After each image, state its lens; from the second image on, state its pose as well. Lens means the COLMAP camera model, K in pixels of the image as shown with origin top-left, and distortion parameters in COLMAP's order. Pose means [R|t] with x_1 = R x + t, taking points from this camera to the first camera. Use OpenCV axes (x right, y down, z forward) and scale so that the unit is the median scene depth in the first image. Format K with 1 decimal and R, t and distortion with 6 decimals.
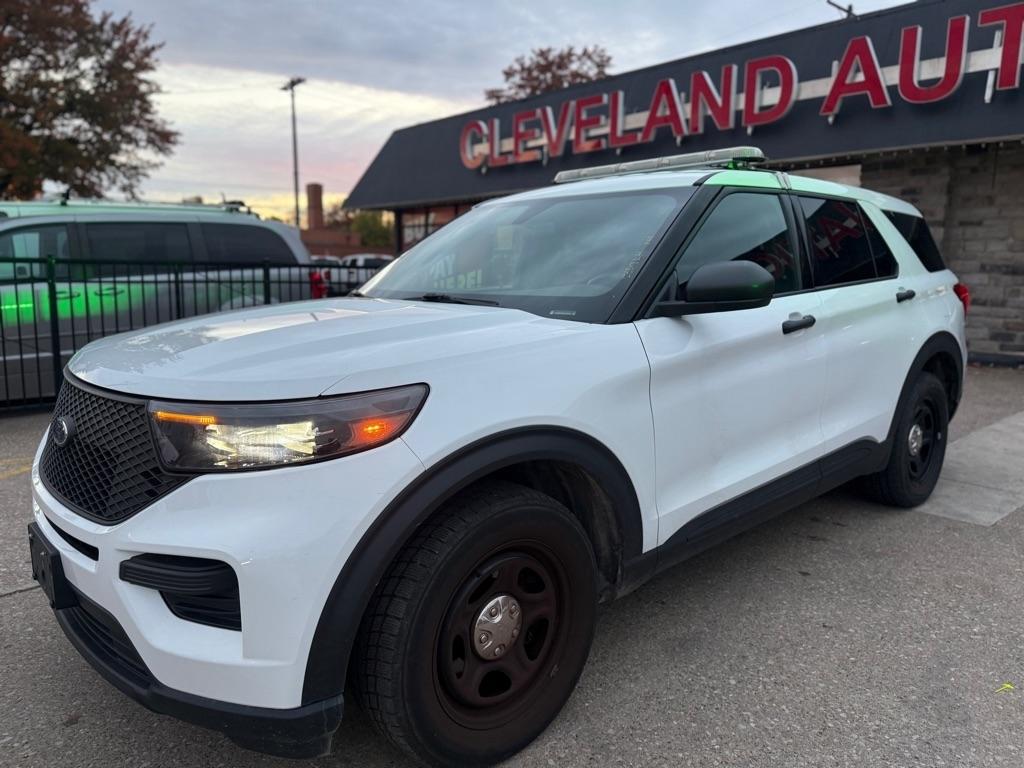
lens RADIAL K [[726.9, 0, 509.8], [0, 726.9, 386.3], [0, 0, 1]] dist [0.006293, -0.023561]
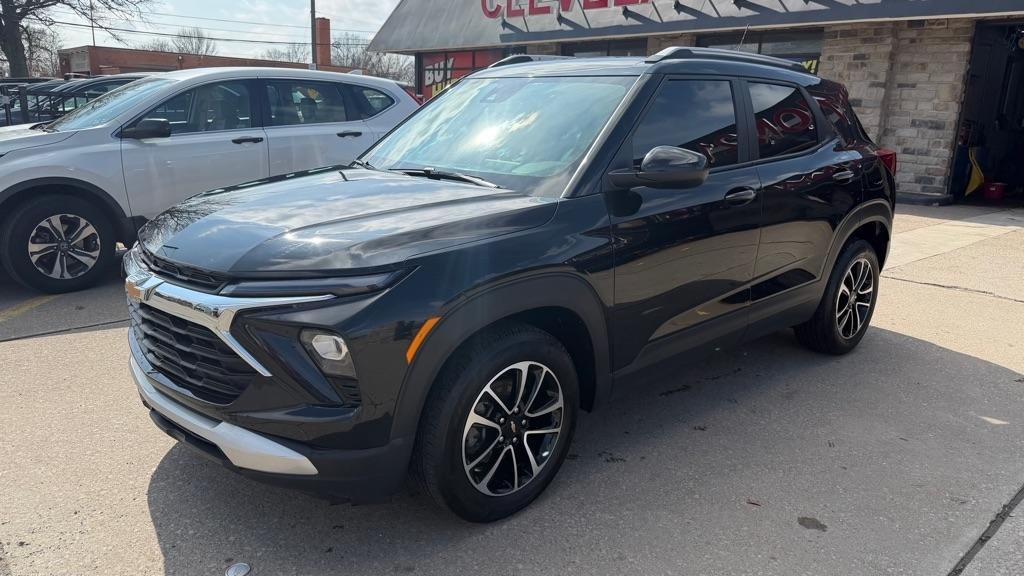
lens RADIAL K [[726.7, 0, 510.7], [0, 726.7, 295.0], [0, 0, 1]] dist [0.000307, -0.016370]
pose [[0.999648, 0.026102, 0.004670, -0.017265], [-0.026414, 0.995693, 0.088866, 0.023843], [-0.002330, -0.088958, 0.996033, -0.166637]]
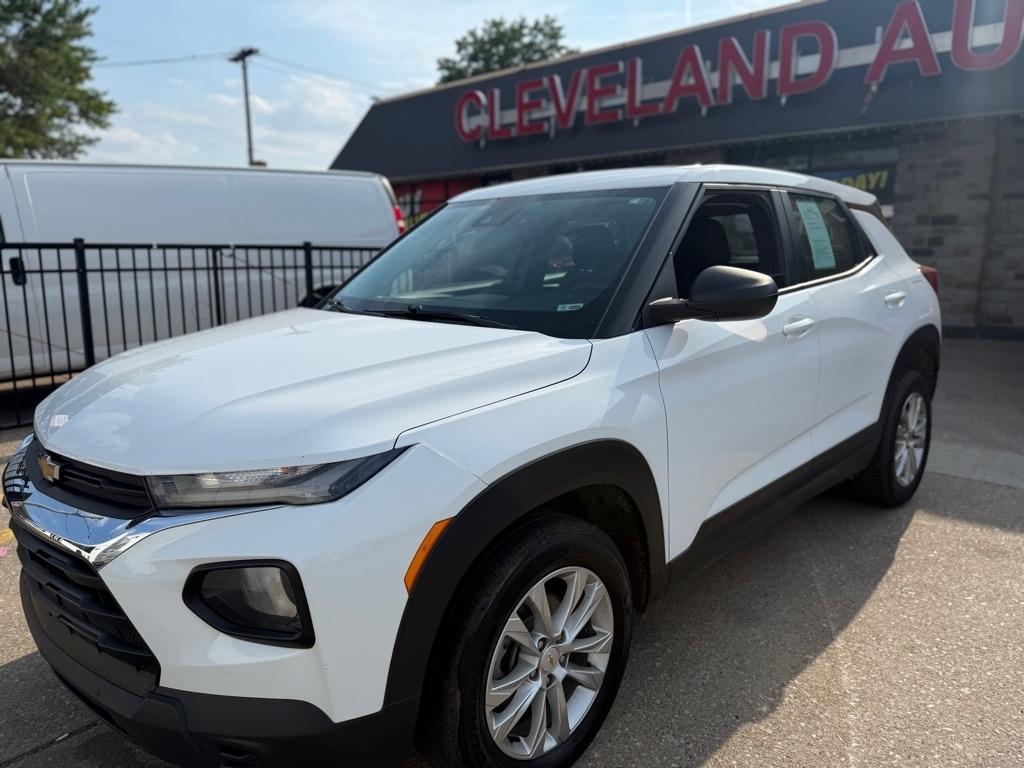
lens RADIAL K [[726.9, 0, 515.7], [0, 726.9, 388.0], [0, 0, 1]] dist [0.006293, -0.023561]
pose [[0.996346, -0.027013, 0.081028, -0.086990], [0.024538, 0.999206, 0.031381, -0.008542], [-0.081811, -0.029278, 0.996218, 0.048539]]
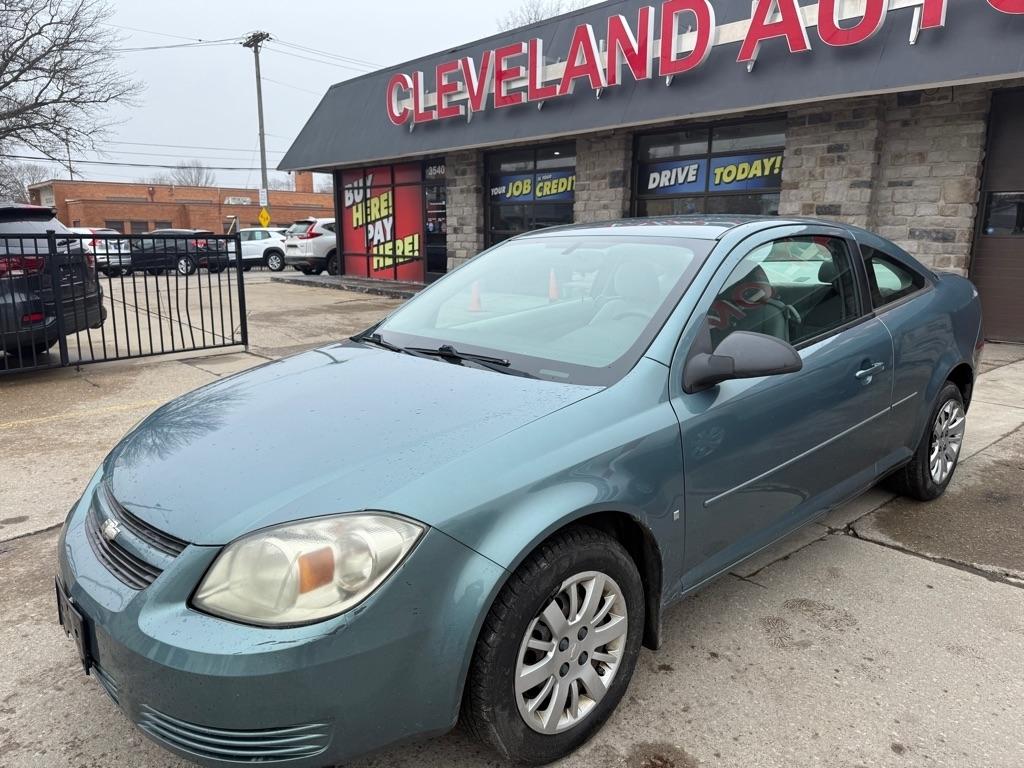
lens RADIAL K [[726.9, 0, 513.8], [0, 726.9, 384.3], [0, 0, 1]] dist [0.006293, -0.023561]
pose [[0.999991, -0.003260, -0.002794, 0.109545], [0.003387, 0.998896, 0.046852, -0.013942], [0.002638, -0.046861, 0.998898, 0.061205]]
